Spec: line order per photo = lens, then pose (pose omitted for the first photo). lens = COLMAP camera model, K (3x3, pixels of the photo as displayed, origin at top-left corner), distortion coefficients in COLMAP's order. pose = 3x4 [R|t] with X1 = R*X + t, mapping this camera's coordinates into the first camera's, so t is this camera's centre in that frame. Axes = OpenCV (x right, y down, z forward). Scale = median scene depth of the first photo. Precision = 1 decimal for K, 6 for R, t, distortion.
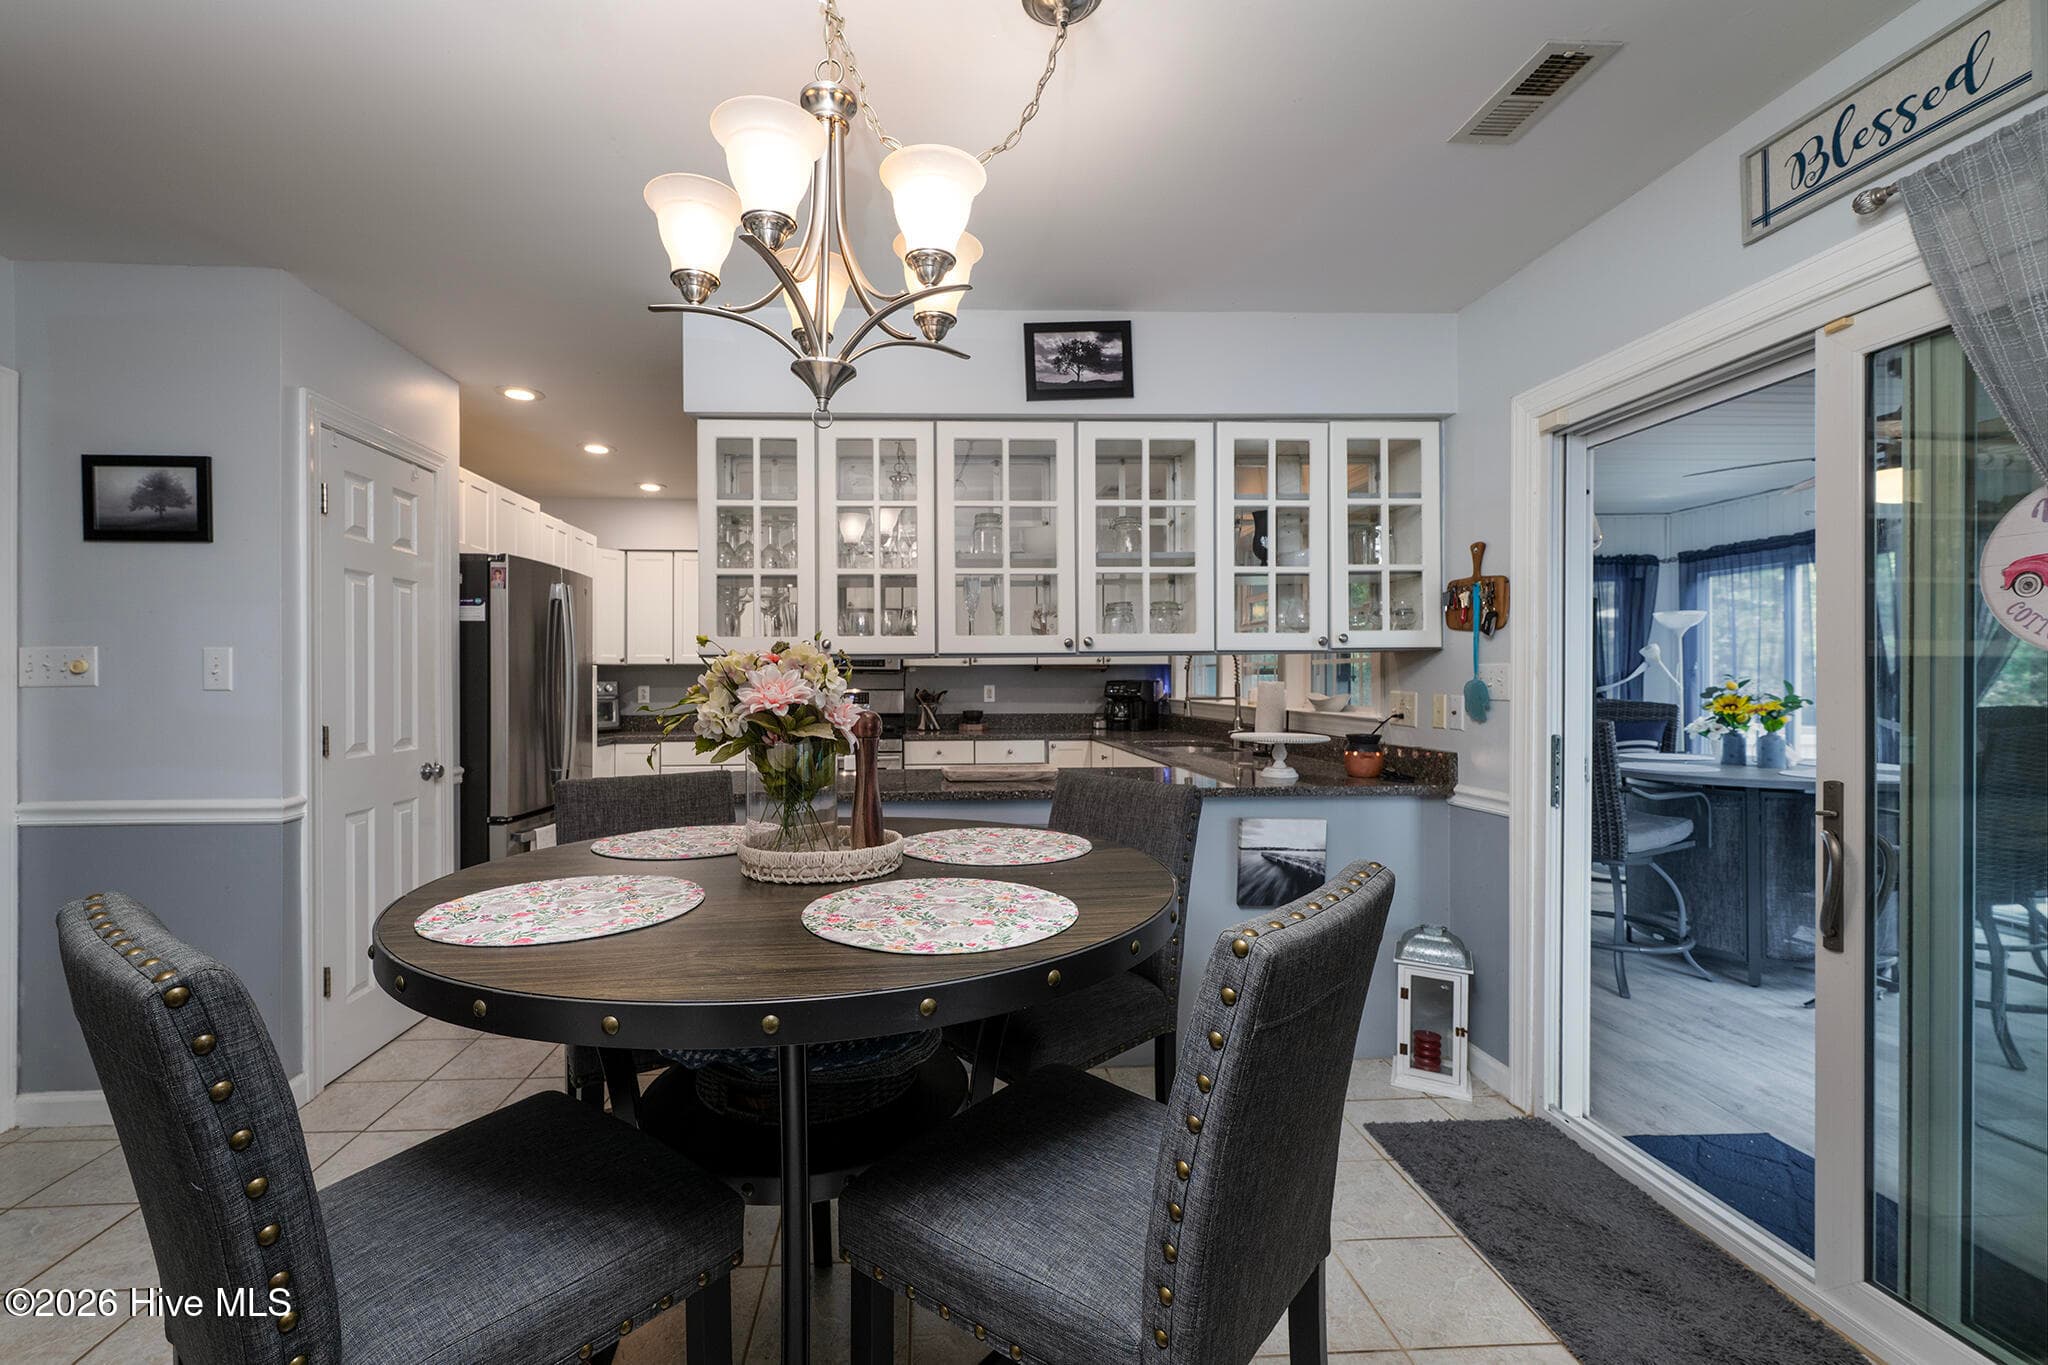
lens RADIAL K [[843.2, 0, 959.6], [0, 843.2, 689.0], [0, 0, 1]] dist [0.001162, -0.000286]
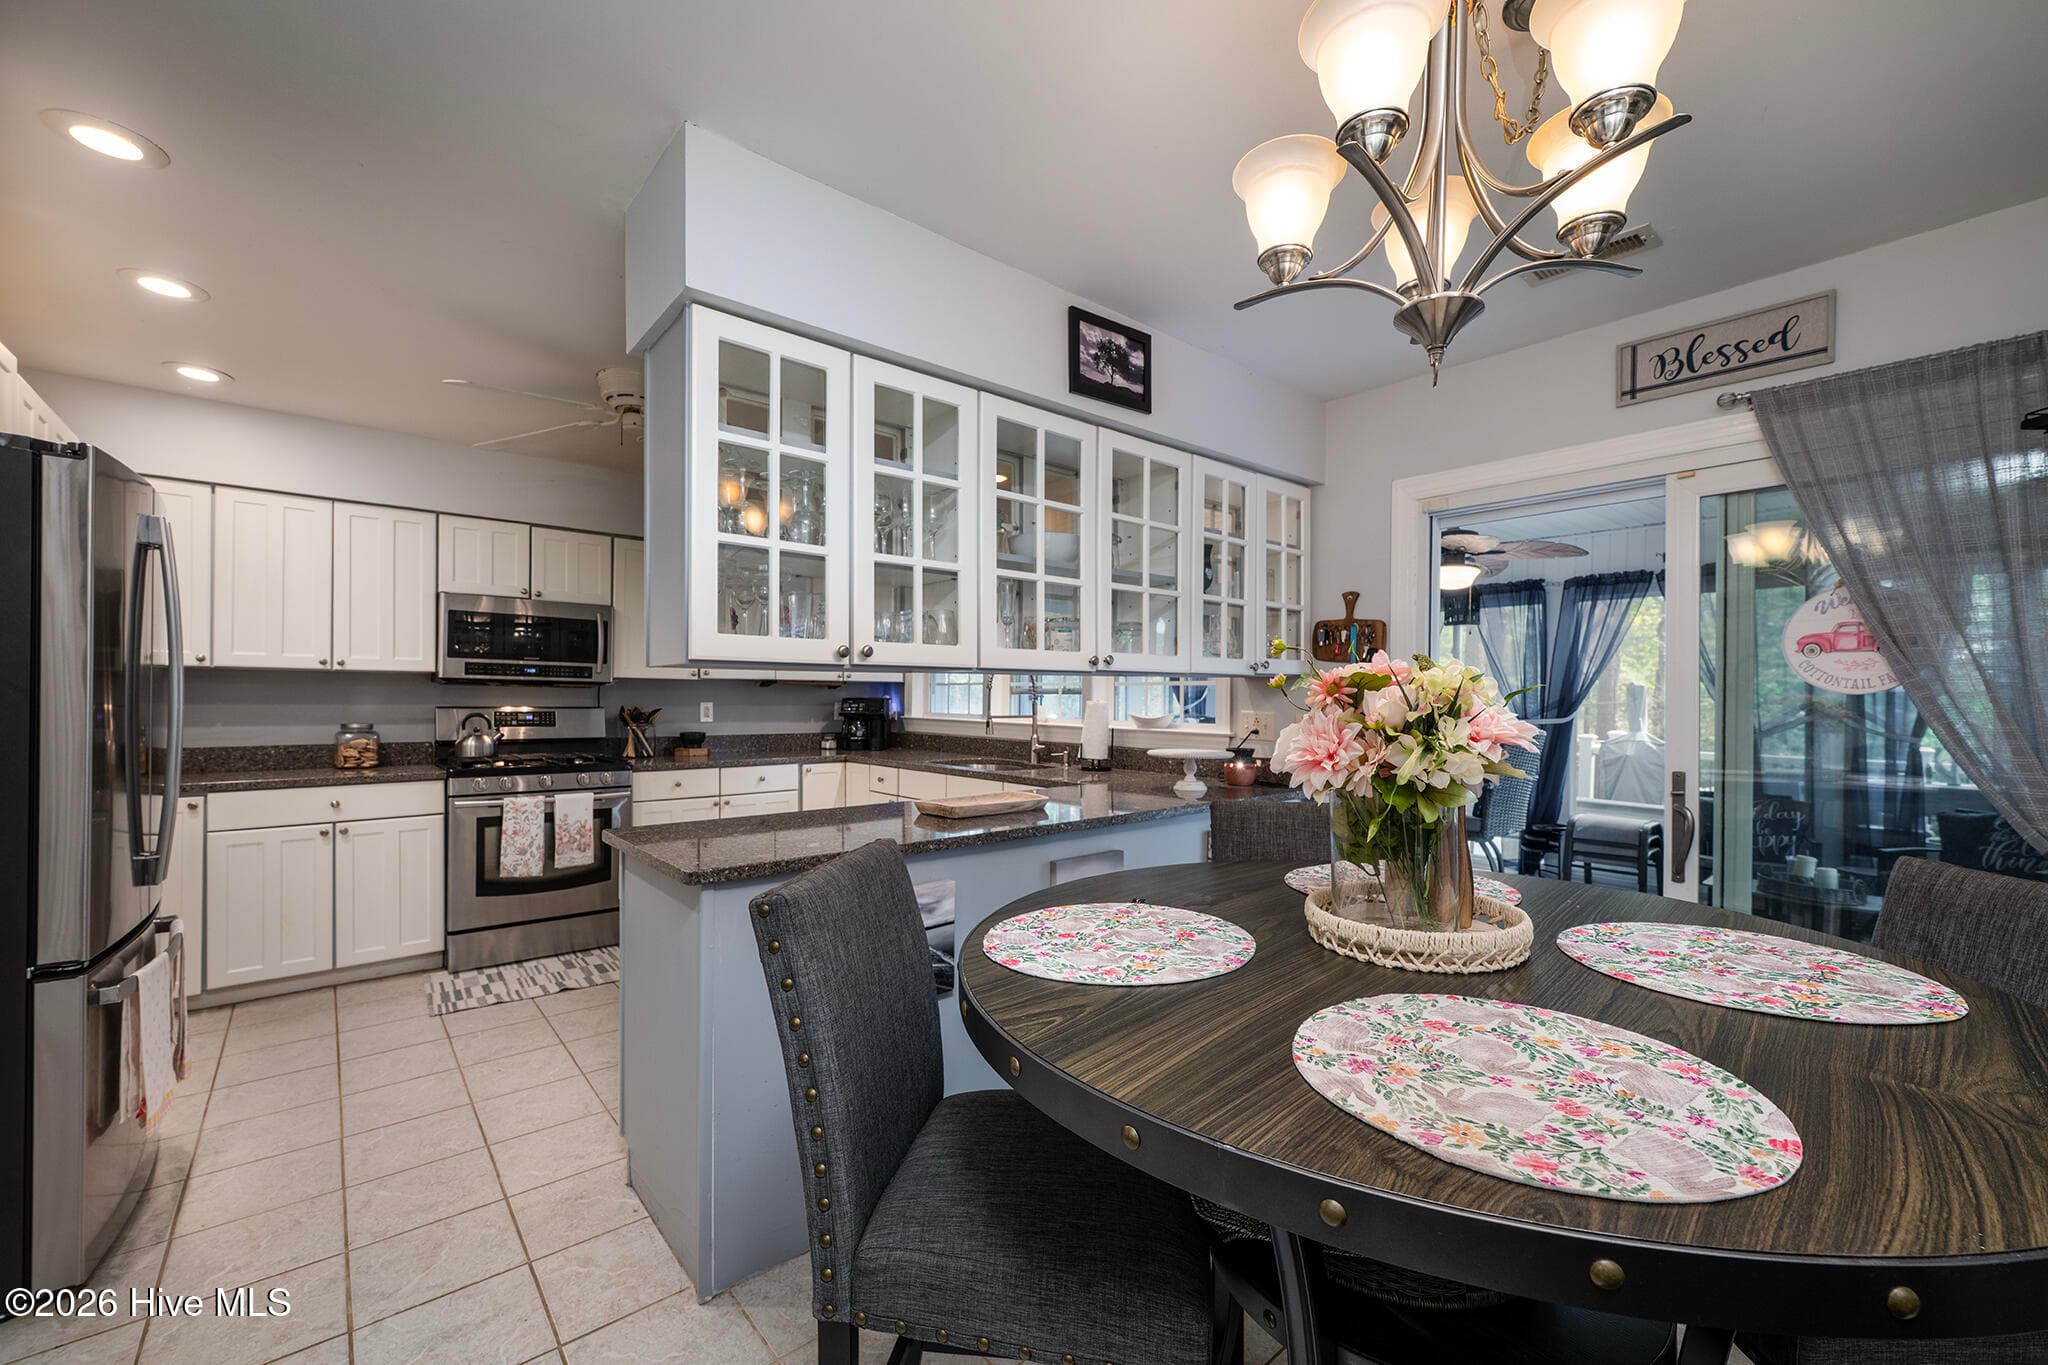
lens RADIAL K [[812.2, 0, 1024.5], [0, 812.2, 691.5], [0, 0, 1]] dist [-0.000313, 0.000019]
pose [[0.791838, 0.009681, 0.610654, -0.478435], [-0.001041, 0.999894, -0.014503, -0.008284], [-0.610730, 0.010848, 0.791764, 0.338157]]
